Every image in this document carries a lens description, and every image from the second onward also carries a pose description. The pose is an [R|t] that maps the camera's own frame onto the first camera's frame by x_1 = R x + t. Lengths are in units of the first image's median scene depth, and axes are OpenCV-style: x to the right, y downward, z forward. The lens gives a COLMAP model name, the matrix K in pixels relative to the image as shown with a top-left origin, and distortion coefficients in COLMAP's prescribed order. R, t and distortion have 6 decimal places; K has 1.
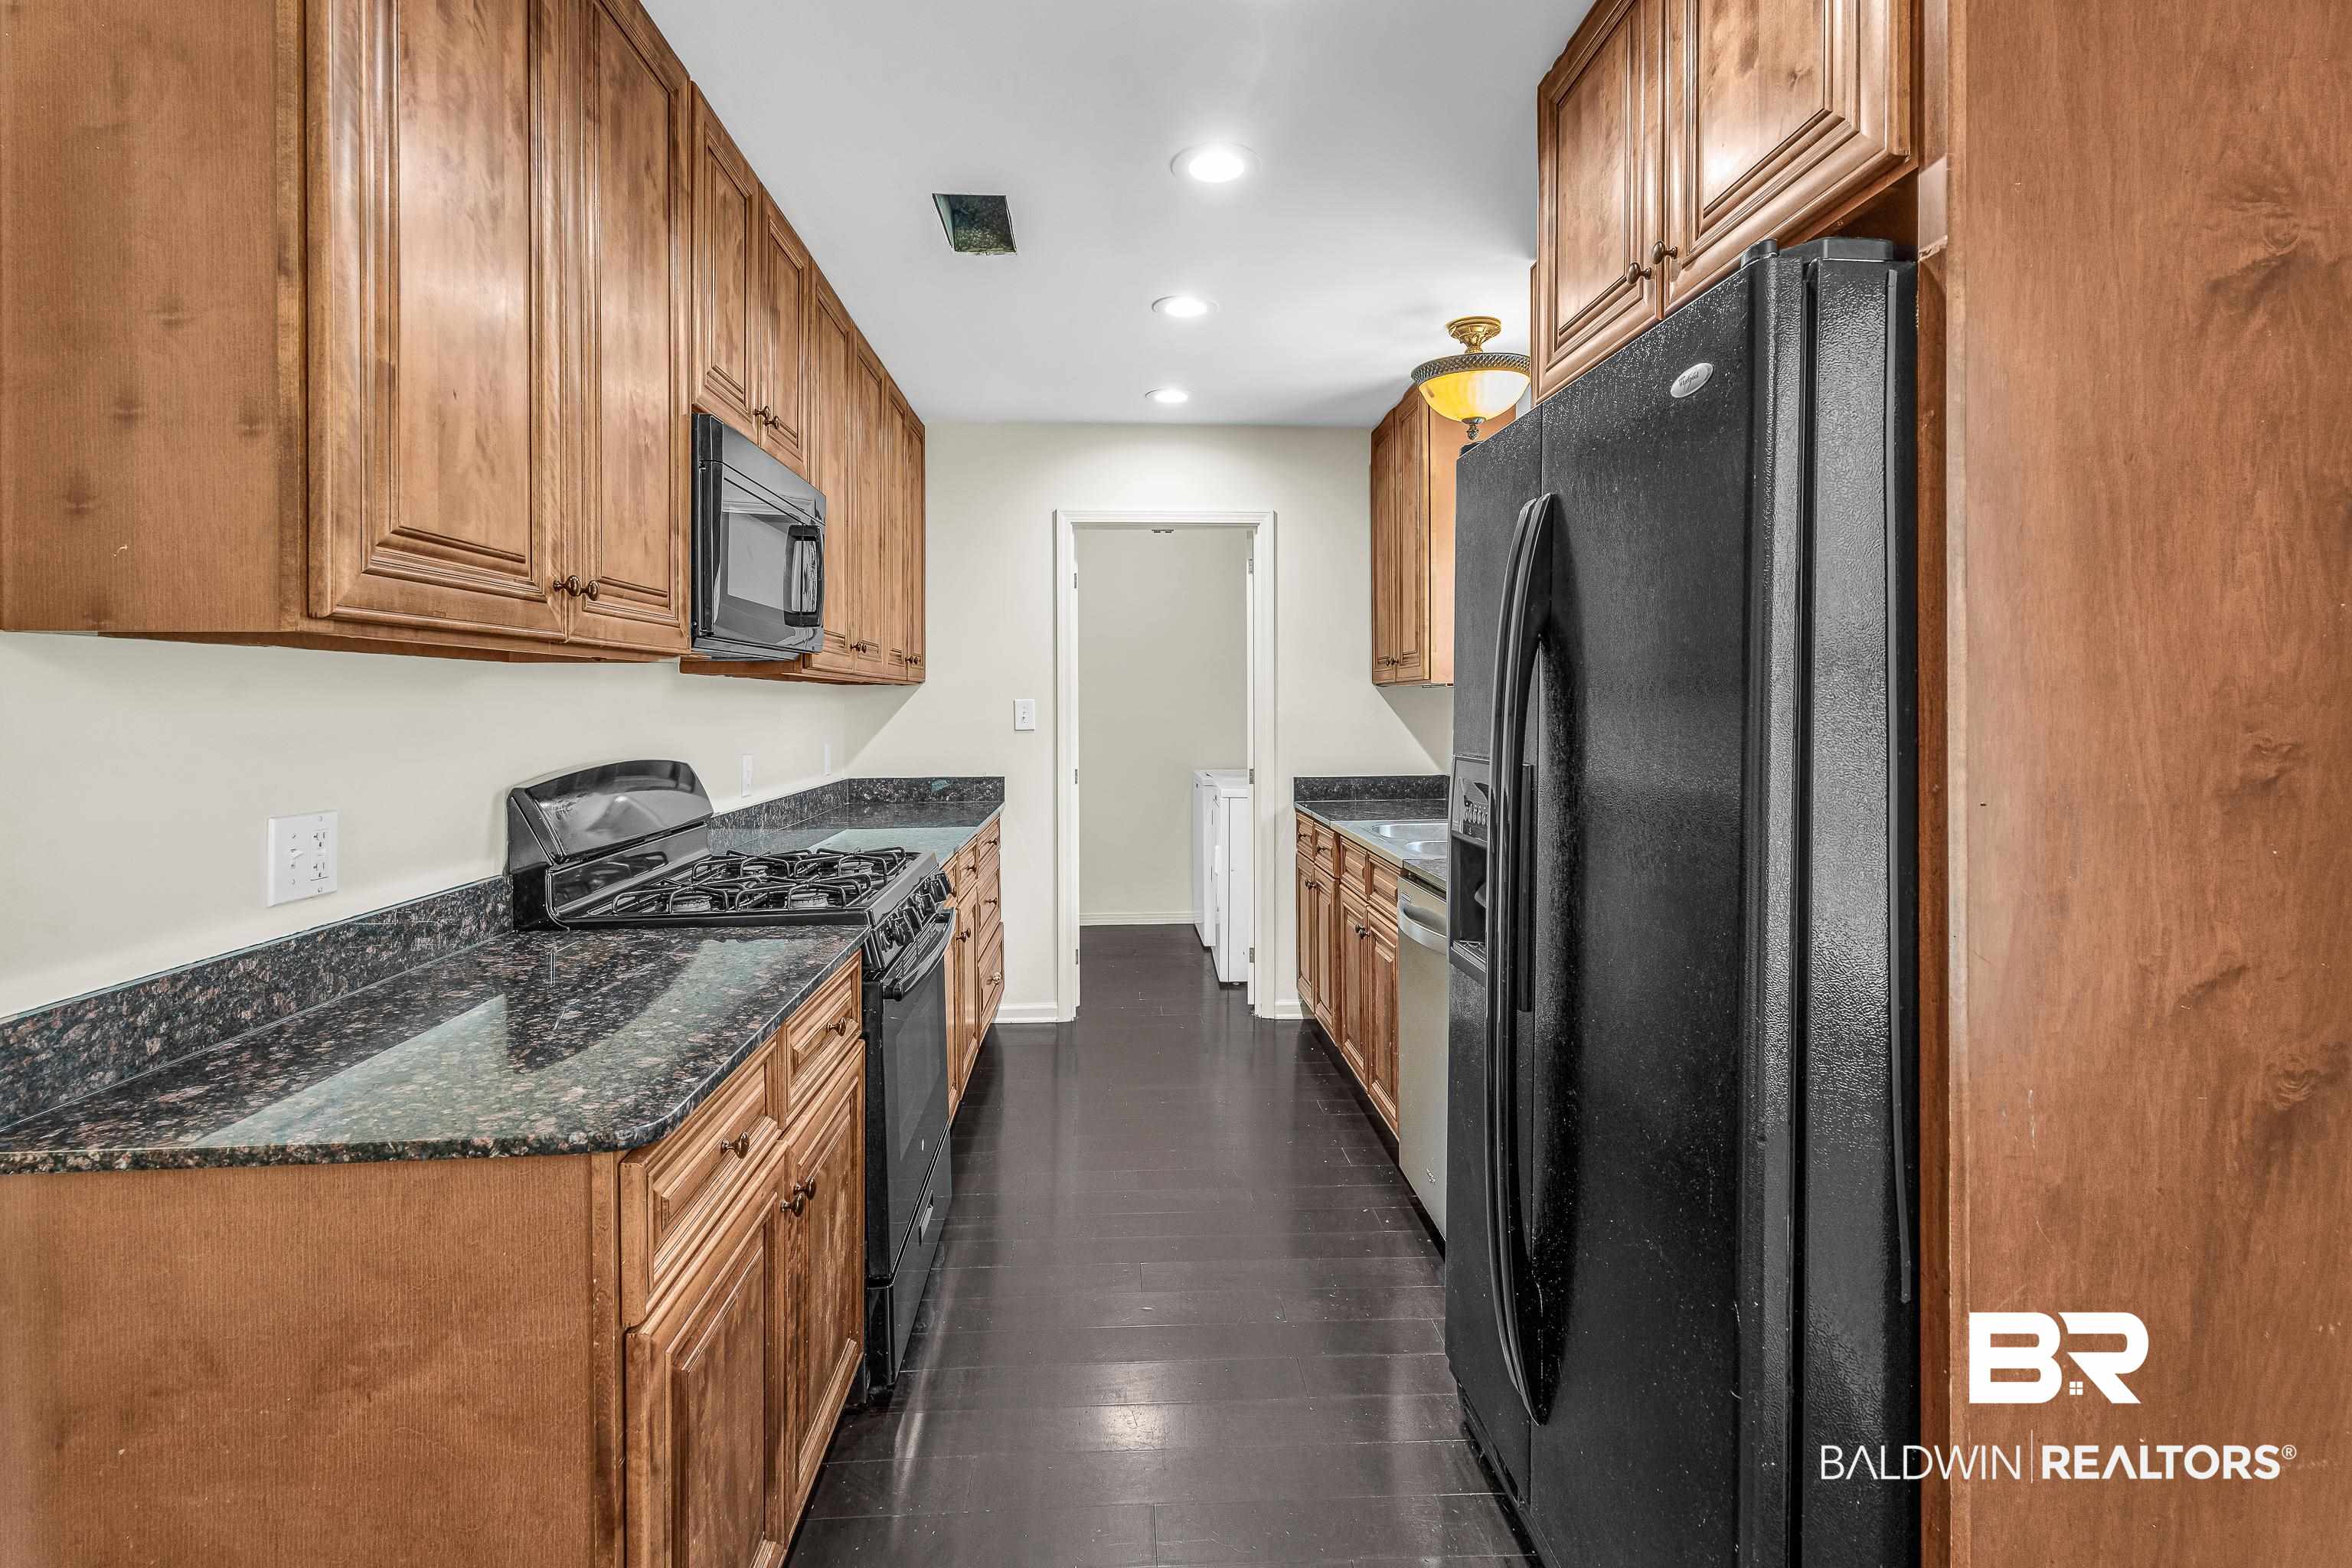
lens RADIAL K [[1082.5, 0, 1173.6], [0, 1082.5, 706.5], [0, 0, 1]] dist [0.001993, 0.000596]
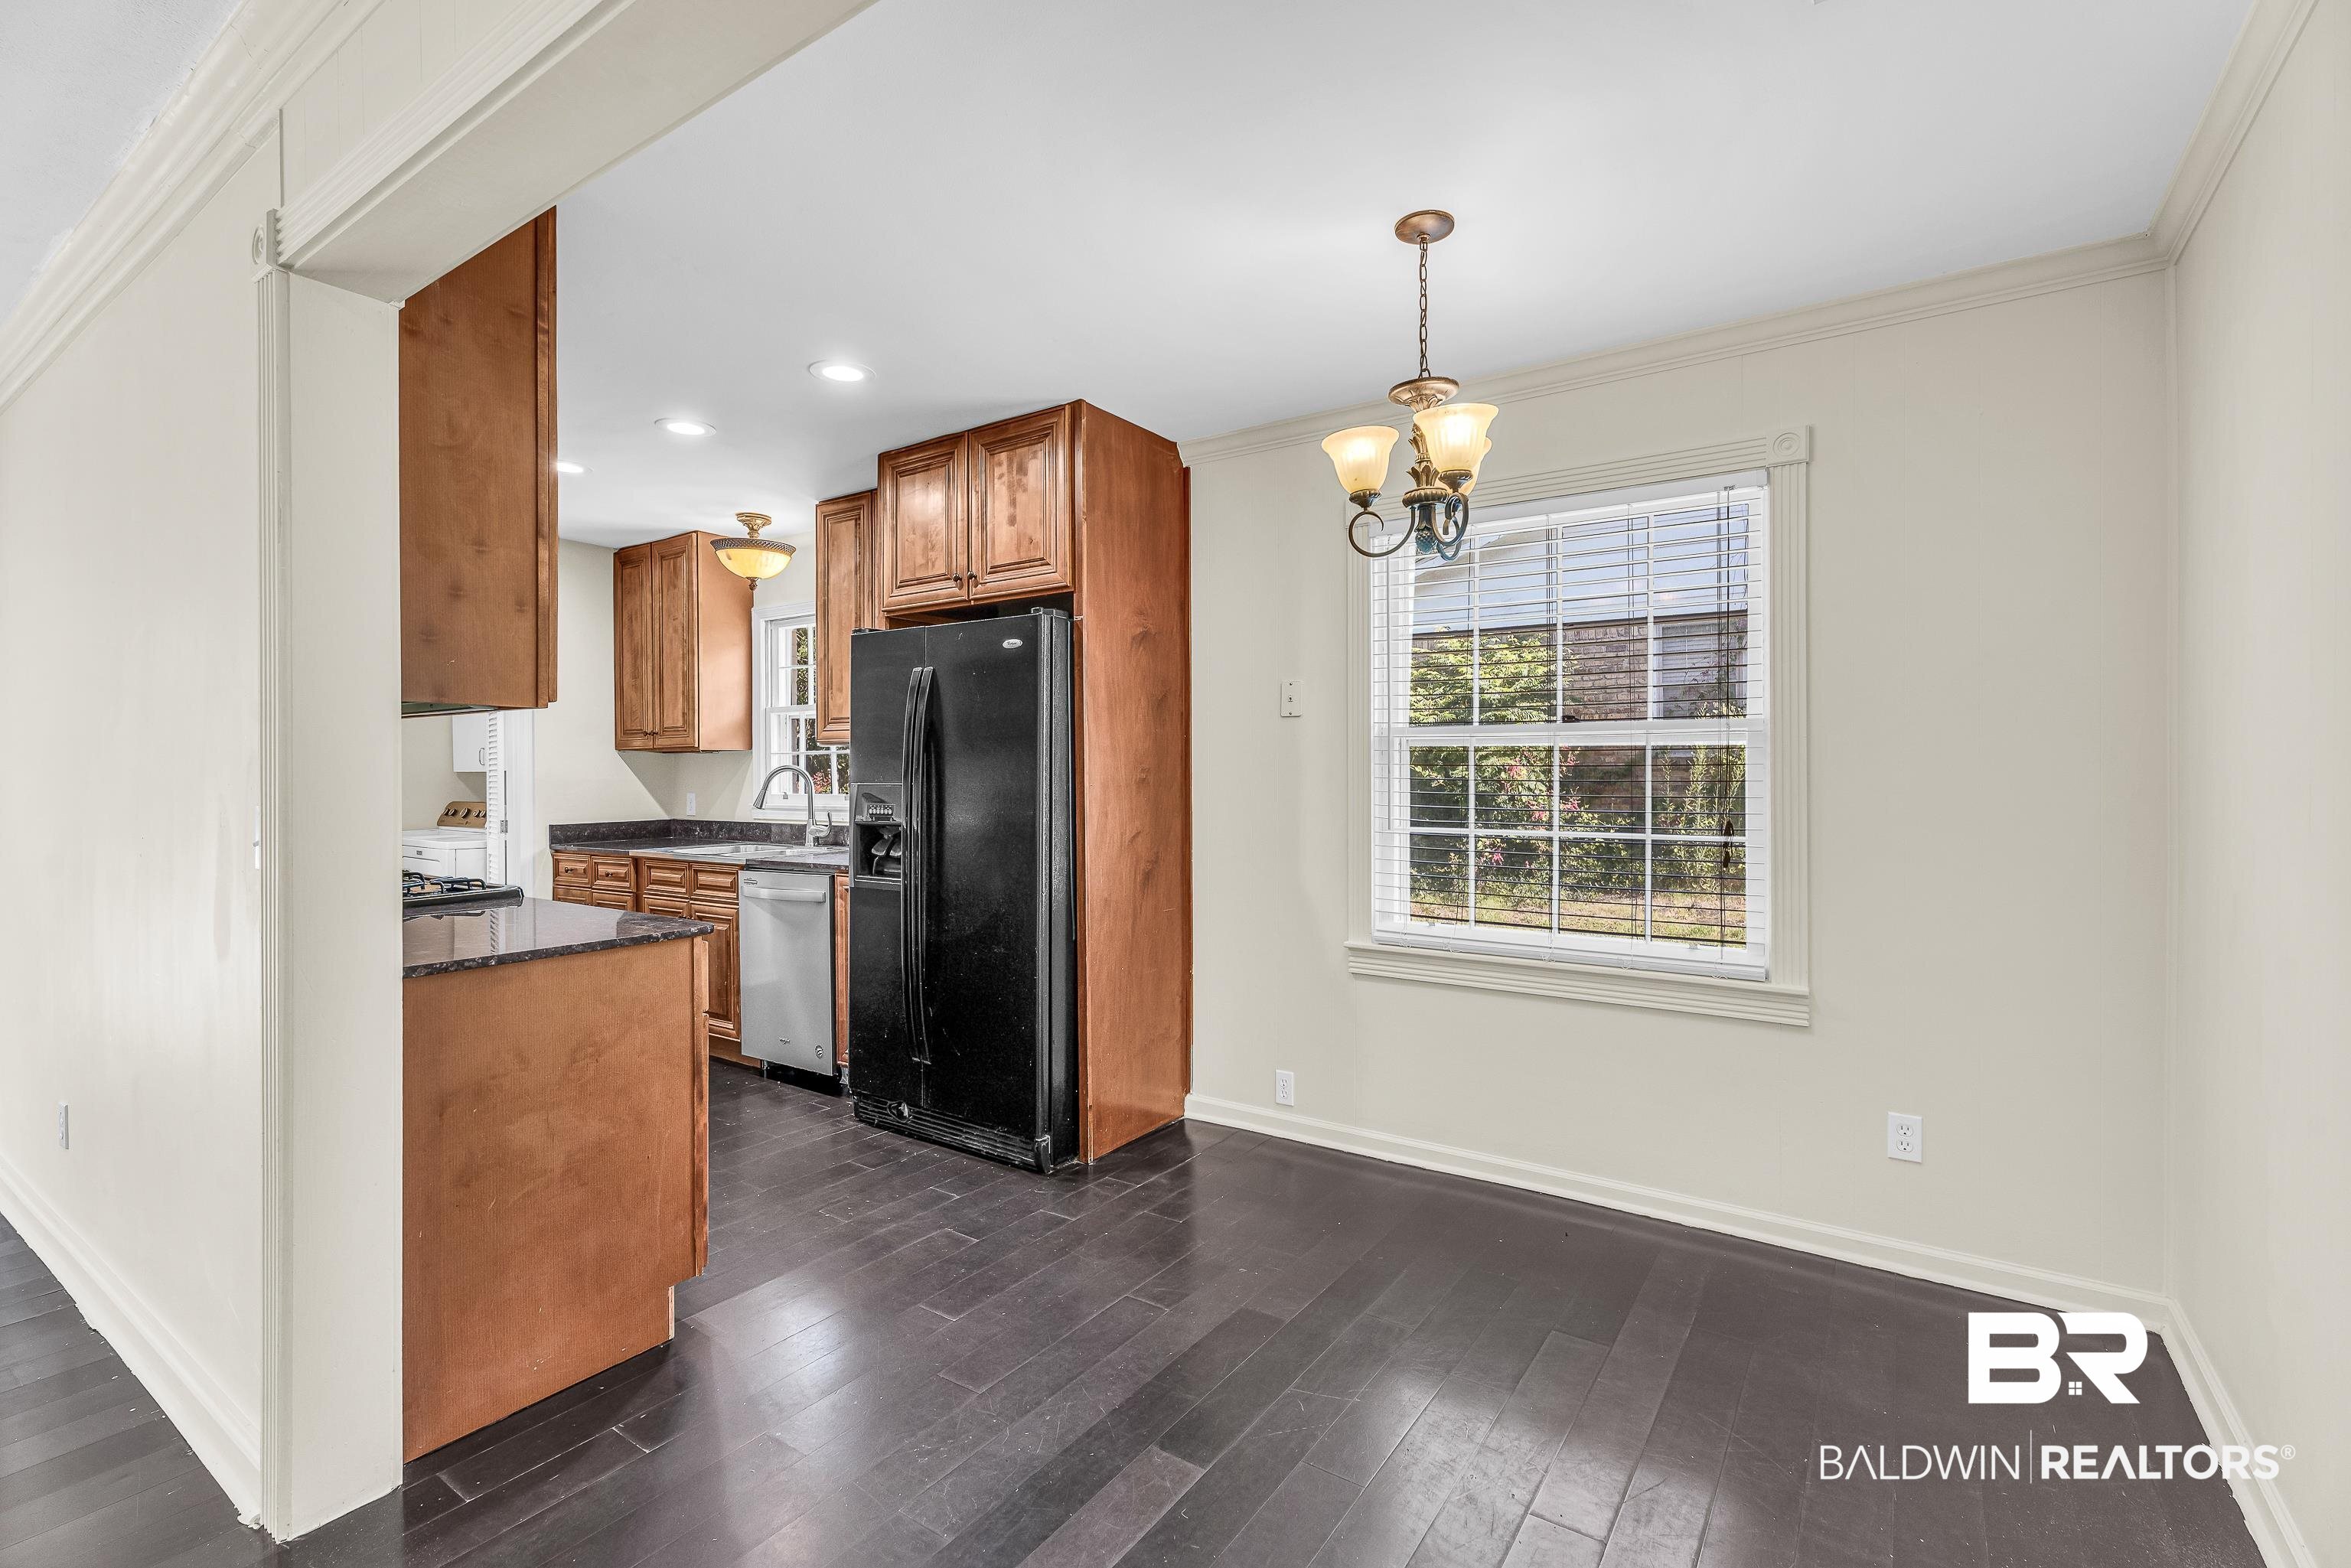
lens RADIAL K [[1082.0, 0, 1217.9], [0, 1082.0, 771.7], [0, 0, 1]] dist [0.001993, 0.000596]
pose [[0.578080, 0.004062, 0.815970, -1.440755], [0.005404, 0.999947, -0.008806, 0.064140], [-0.815962, 0.009500, 0.578027, -1.030640]]
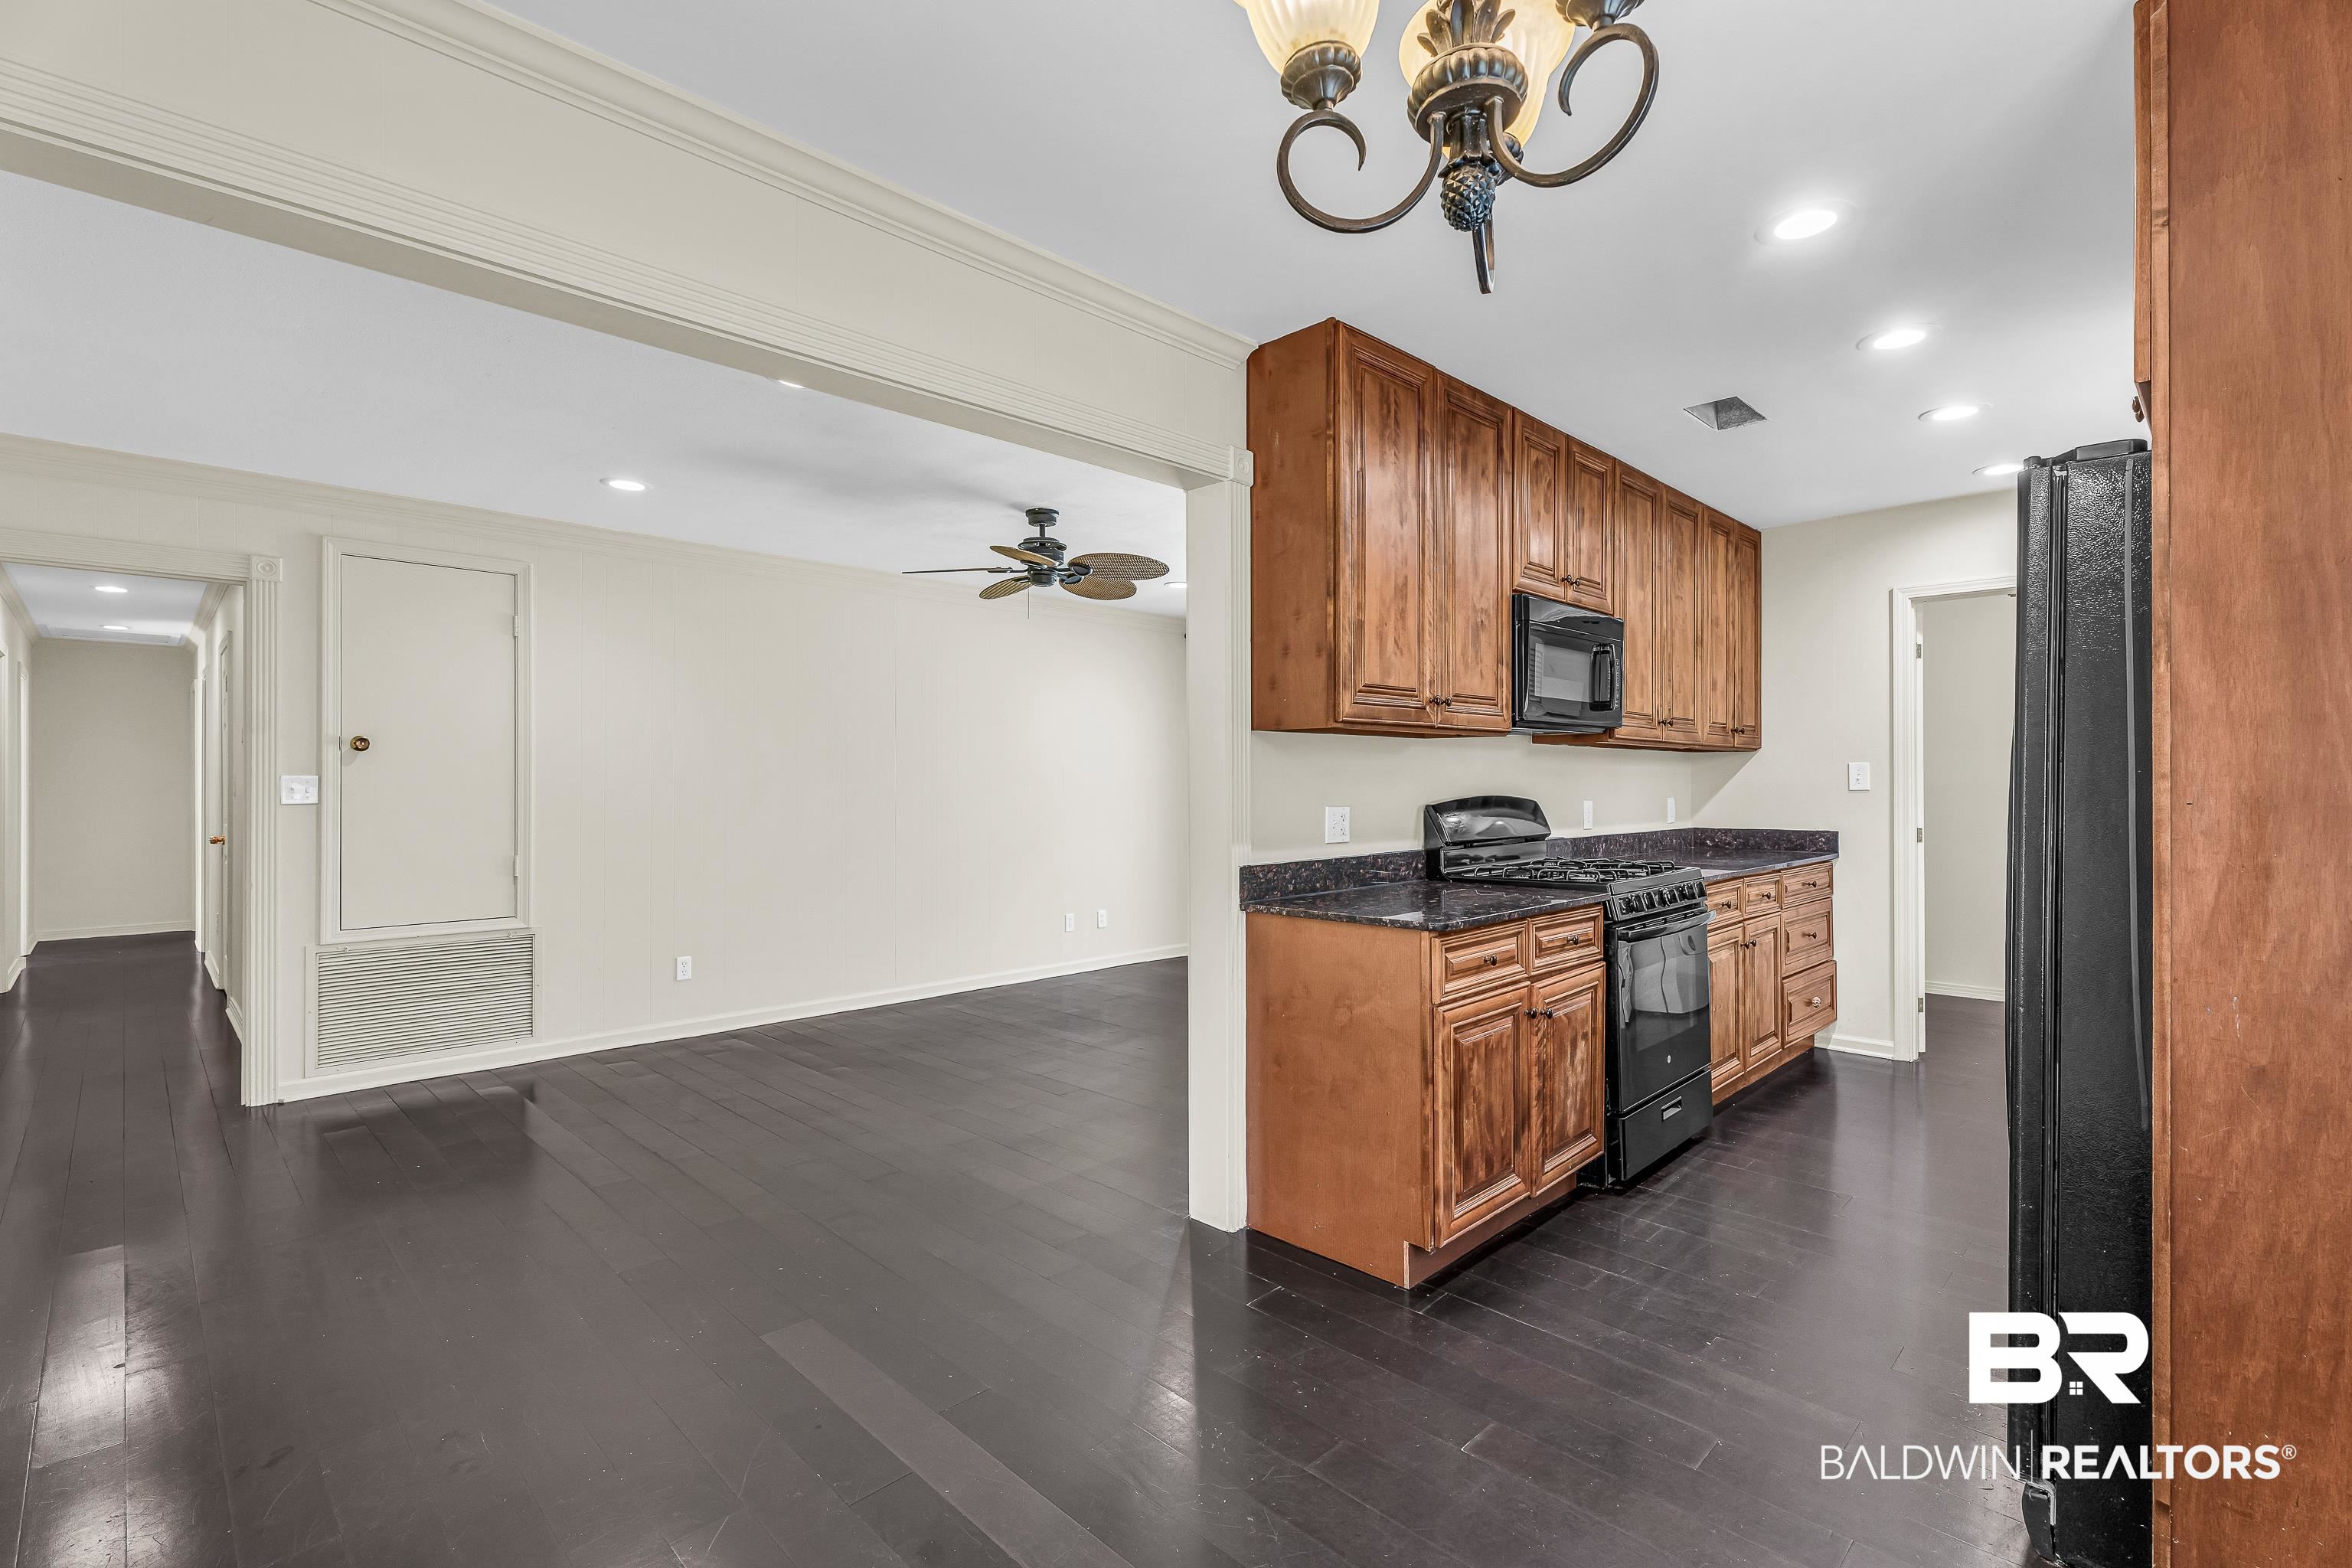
lens RADIAL K [[1082.5, 0, 1174.2], [0, 1082.5, 772.4], [0, 0, 1]] dist [0.001993, 0.000596]
pose [[0.663713, -0.002327, -0.747984, 0.773324], [-0.005255, 0.999956, -0.007774, 0.054128], [0.747969, 0.009091, 0.663672, -0.883929]]
